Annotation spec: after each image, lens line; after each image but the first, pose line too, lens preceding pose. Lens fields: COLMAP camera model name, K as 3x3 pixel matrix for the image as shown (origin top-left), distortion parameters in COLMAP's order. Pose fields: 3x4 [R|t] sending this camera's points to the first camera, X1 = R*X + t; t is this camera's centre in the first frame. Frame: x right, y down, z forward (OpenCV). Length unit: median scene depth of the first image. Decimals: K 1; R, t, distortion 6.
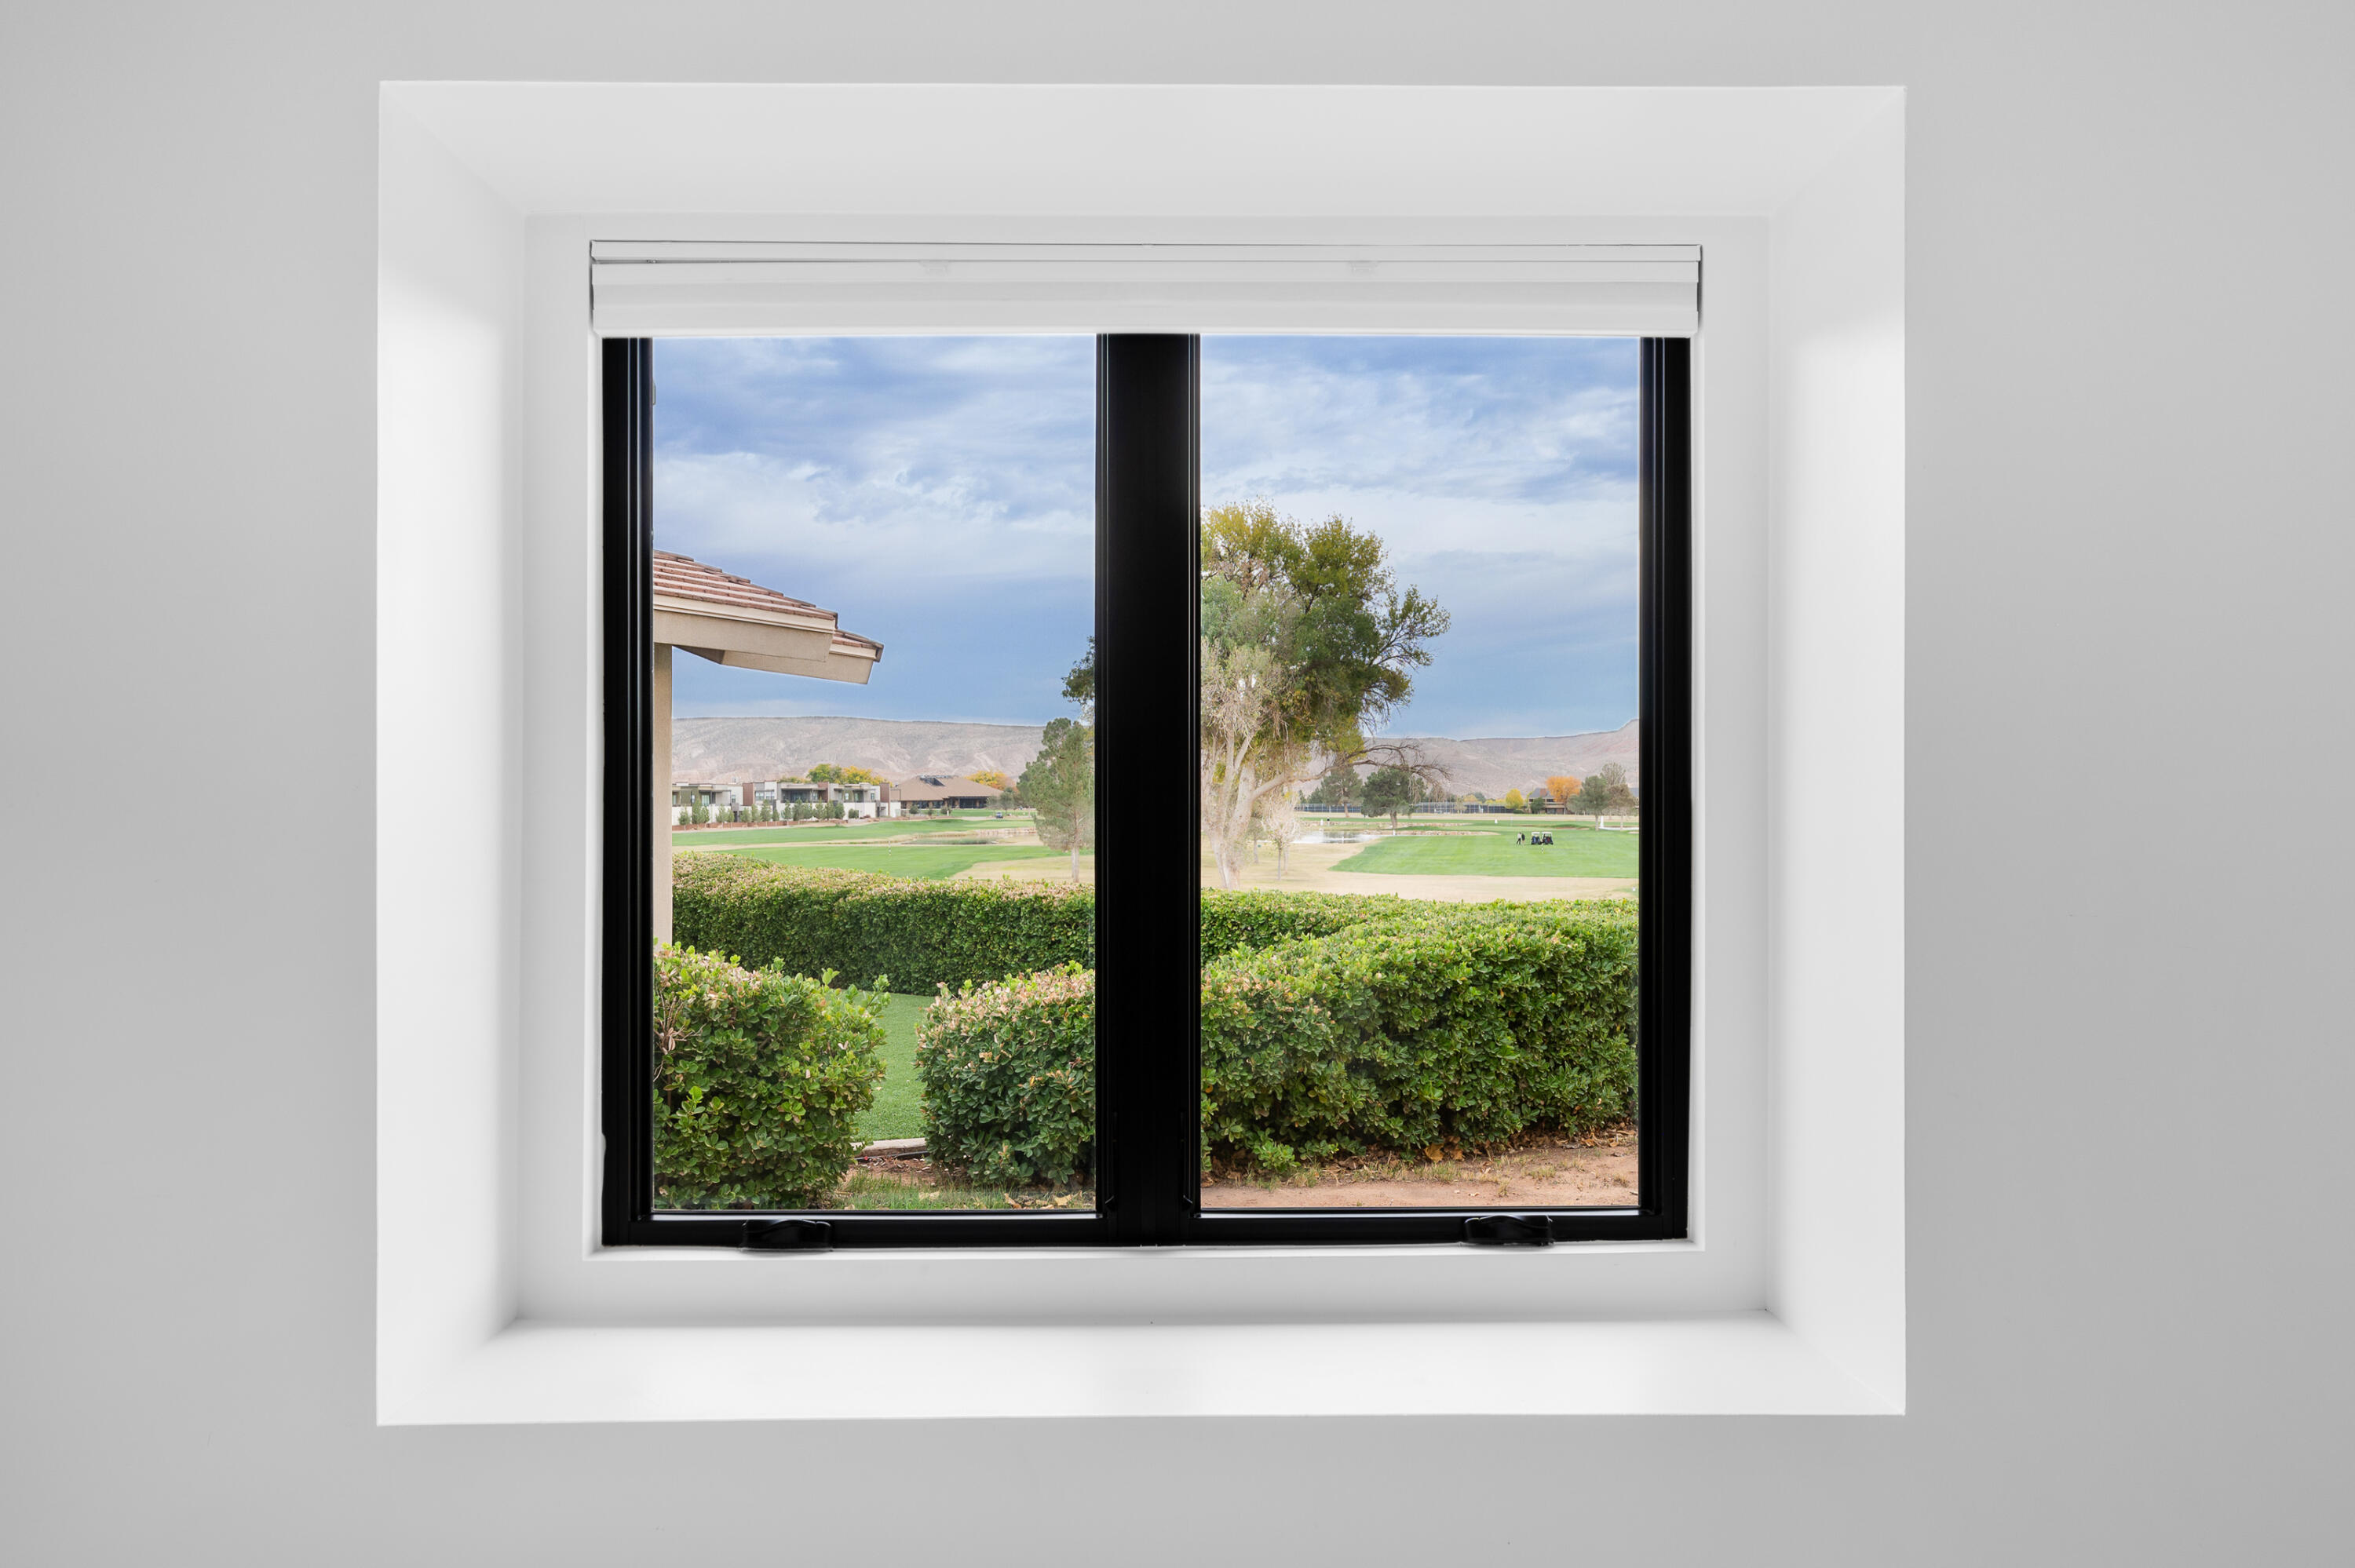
lens RADIAL K [[1792.0, 0, 1170.3], [0, 1792.0, 784.5], [0, 0, 1]] dist [0.035384, 0.000936]
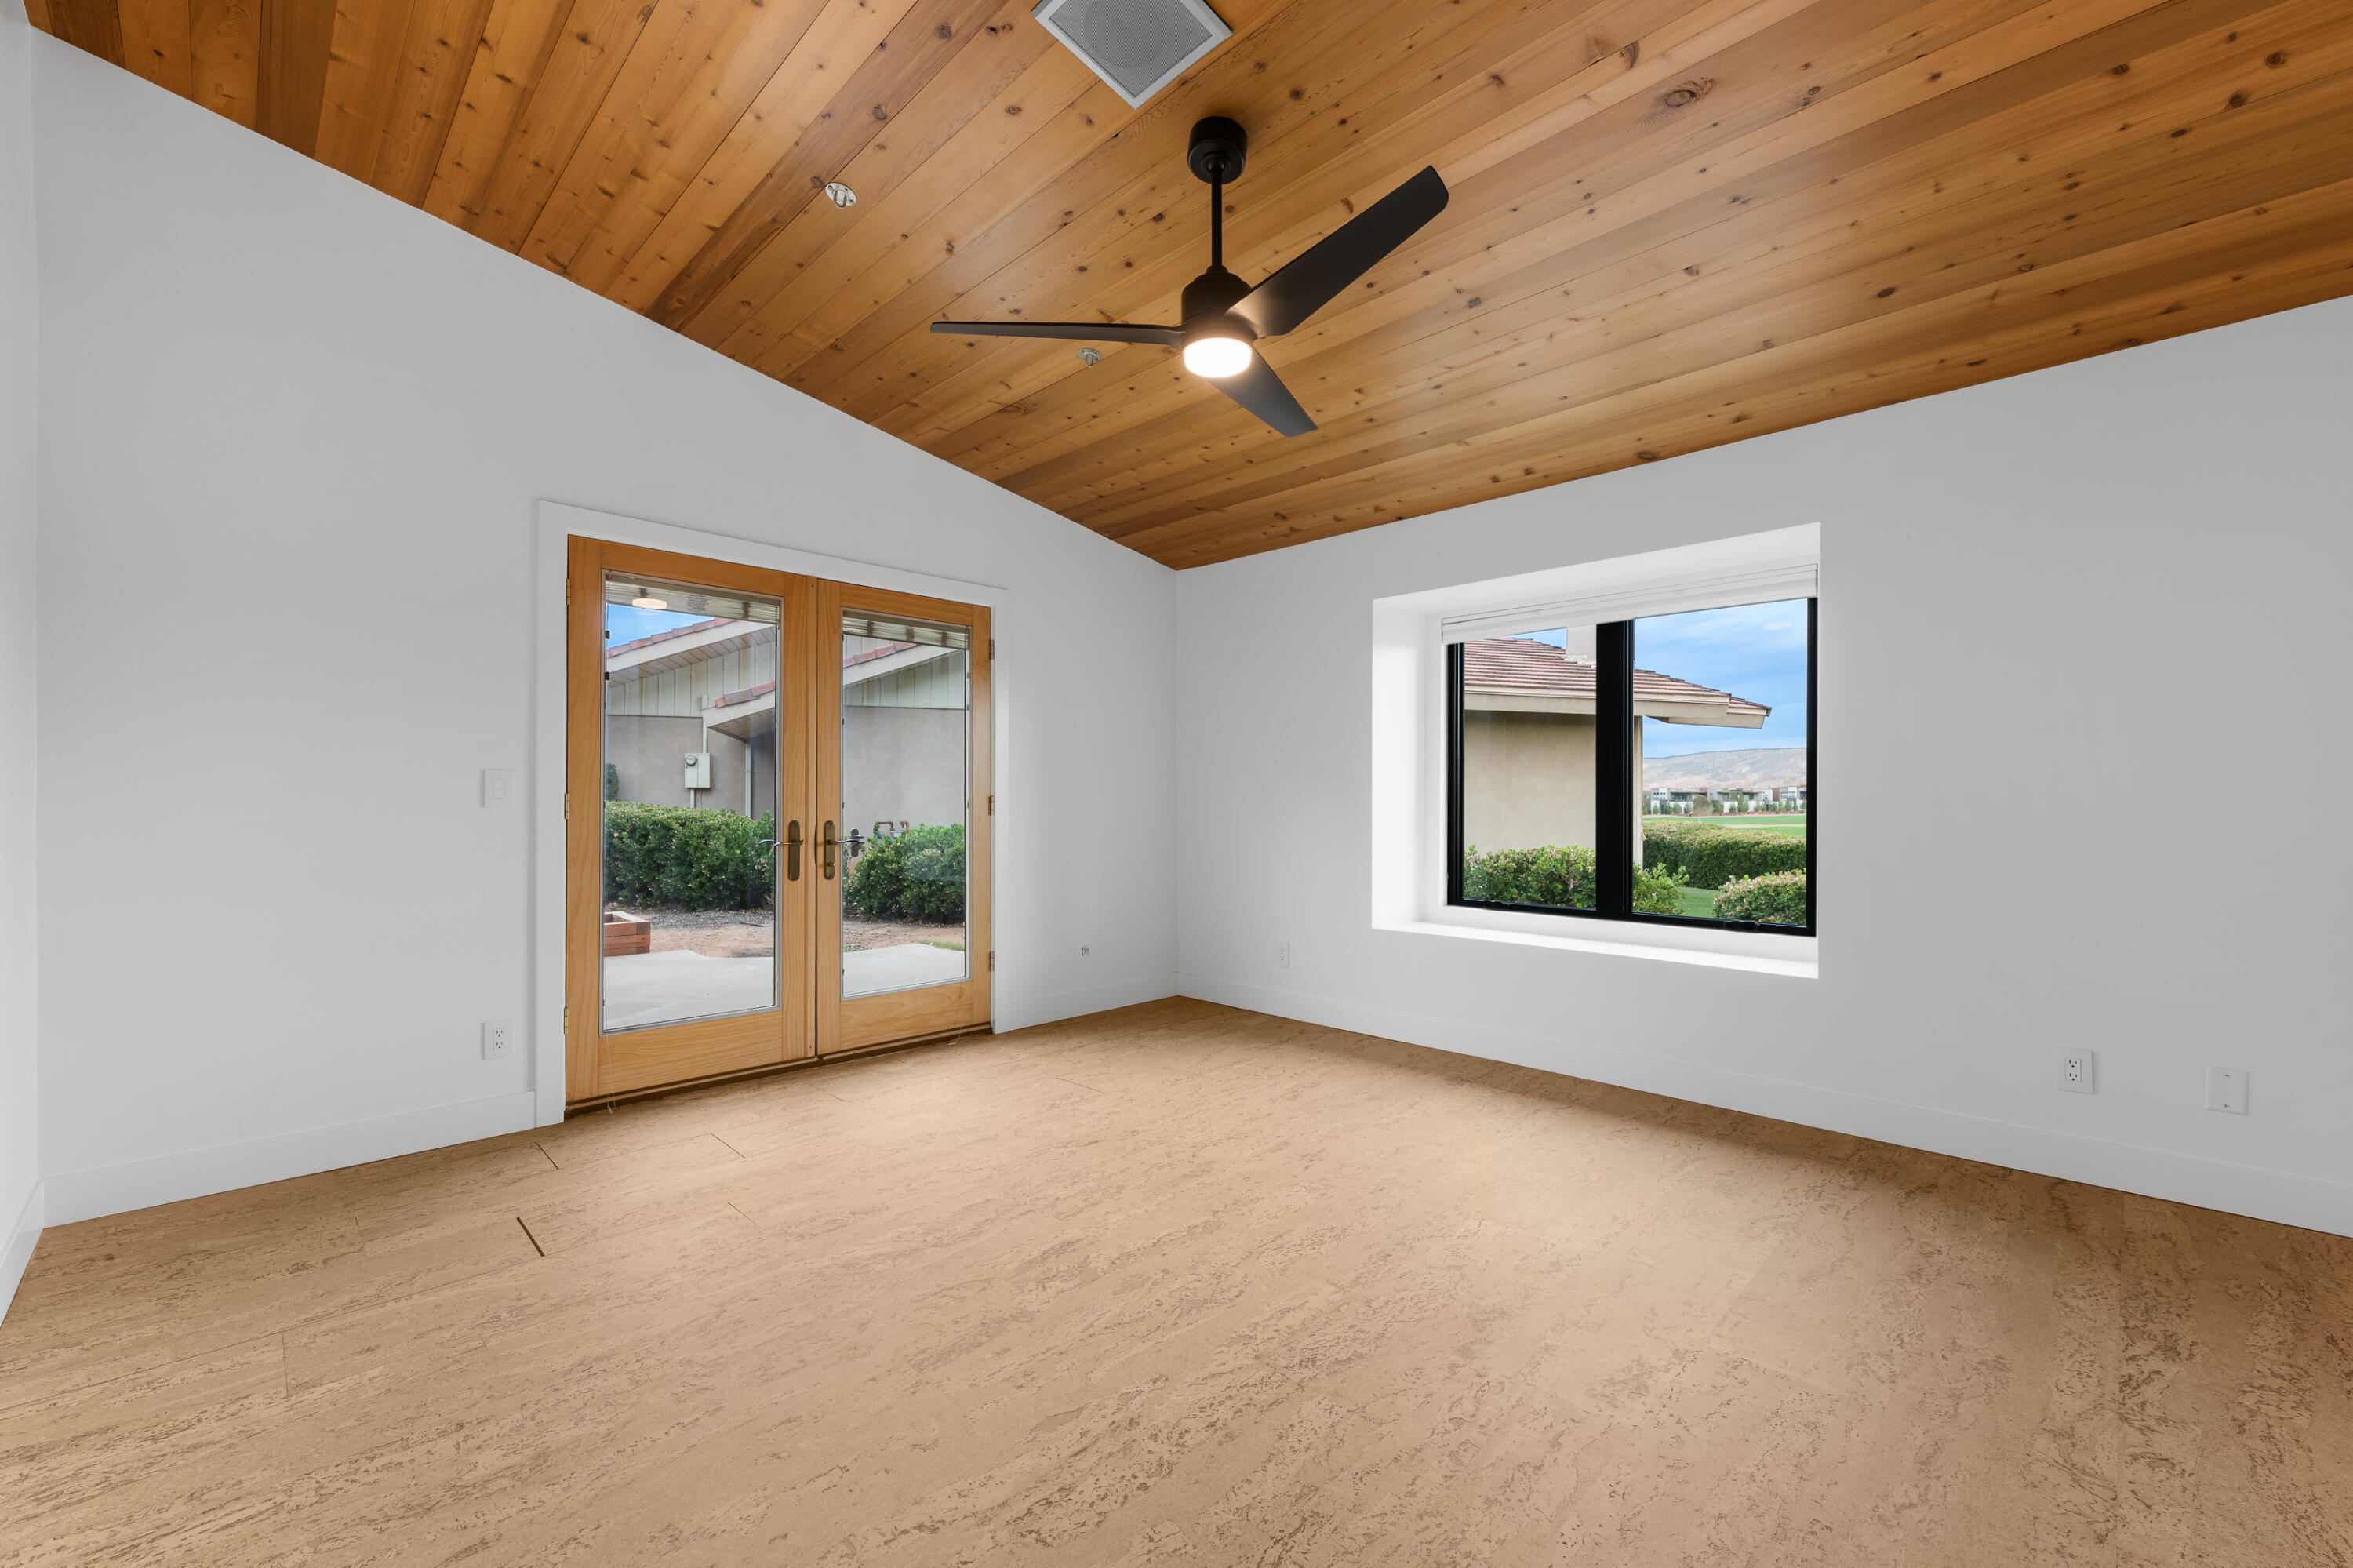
lens RADIAL K [[939.4, 0, 1179.4], [0, 939.4, 789.8], [0, 0, 1]] dist [-0.000902, -0.000048]
pose [[0.698735, -0.006949, -0.715346, 0.211478], [0.006878, 0.999972, -0.002995, 0.011290], [0.715347, -0.002828, 0.698763, -0.218592]]
